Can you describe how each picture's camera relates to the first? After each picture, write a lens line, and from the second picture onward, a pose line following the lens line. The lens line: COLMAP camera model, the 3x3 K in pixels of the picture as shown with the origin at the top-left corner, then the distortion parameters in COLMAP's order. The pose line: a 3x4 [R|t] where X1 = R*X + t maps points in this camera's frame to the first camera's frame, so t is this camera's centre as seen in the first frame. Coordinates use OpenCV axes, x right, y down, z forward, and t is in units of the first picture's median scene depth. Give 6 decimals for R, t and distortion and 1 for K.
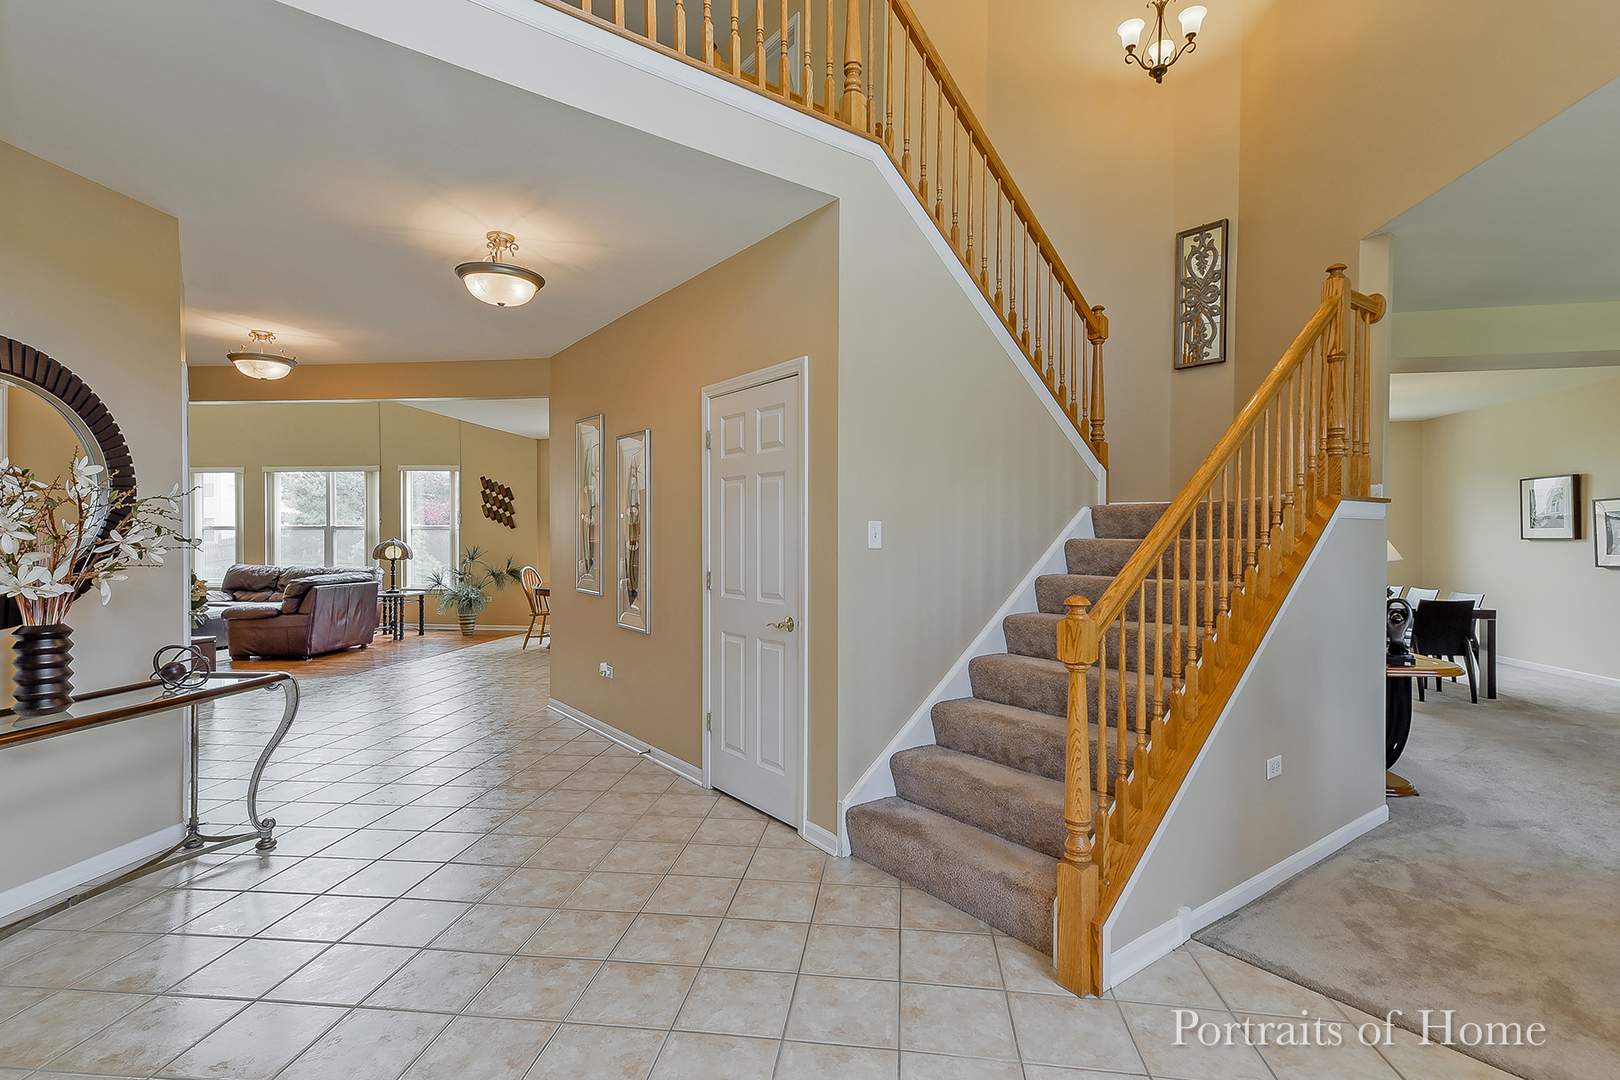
lens RADIAL K [[763.6, 0, 807.9], [0, 763.6, 546.8], [0, 0, 1]] dist [0.030859, 0.000325]
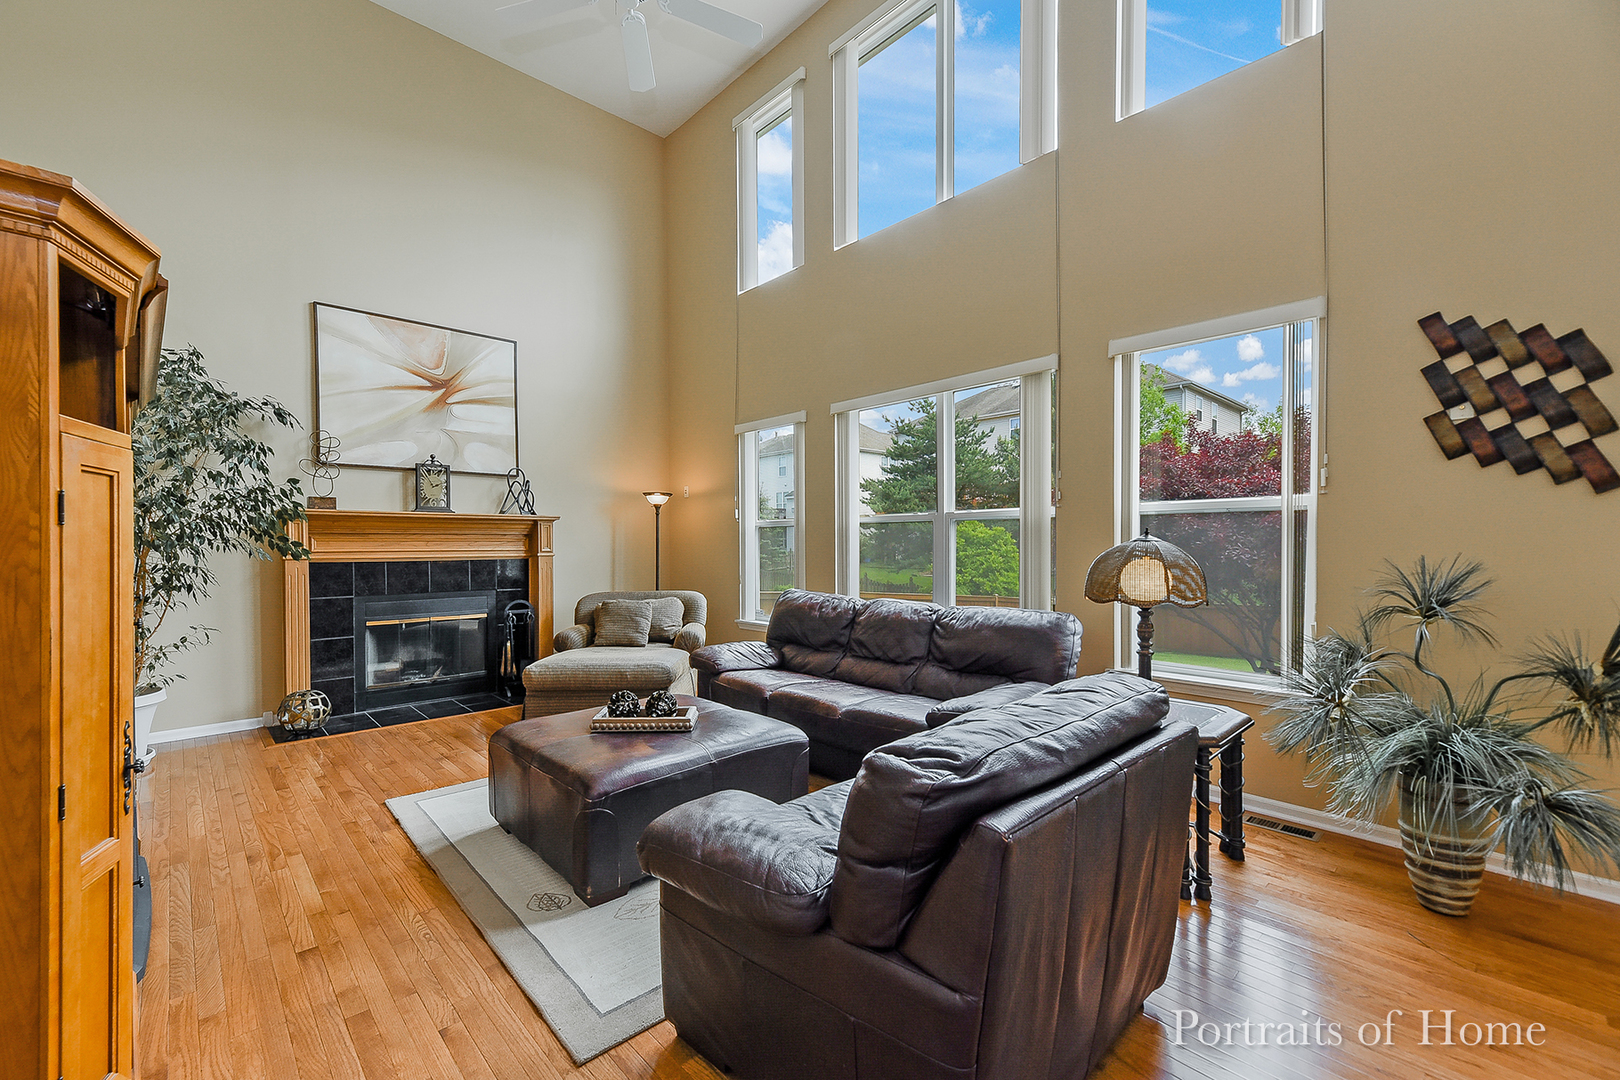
lens RADIAL K [[667.7, 0, 805.9], [0, 667.7, 546.3], [0, 0, 1]] dist [0.017752, -0.000402]
pose [[0.769547, -0.000339, -0.638590, -0.312438], [-0.002788, 0.999989, -0.003891, -0.003175], [0.638584, 0.004775, 0.769538, 0.468003]]
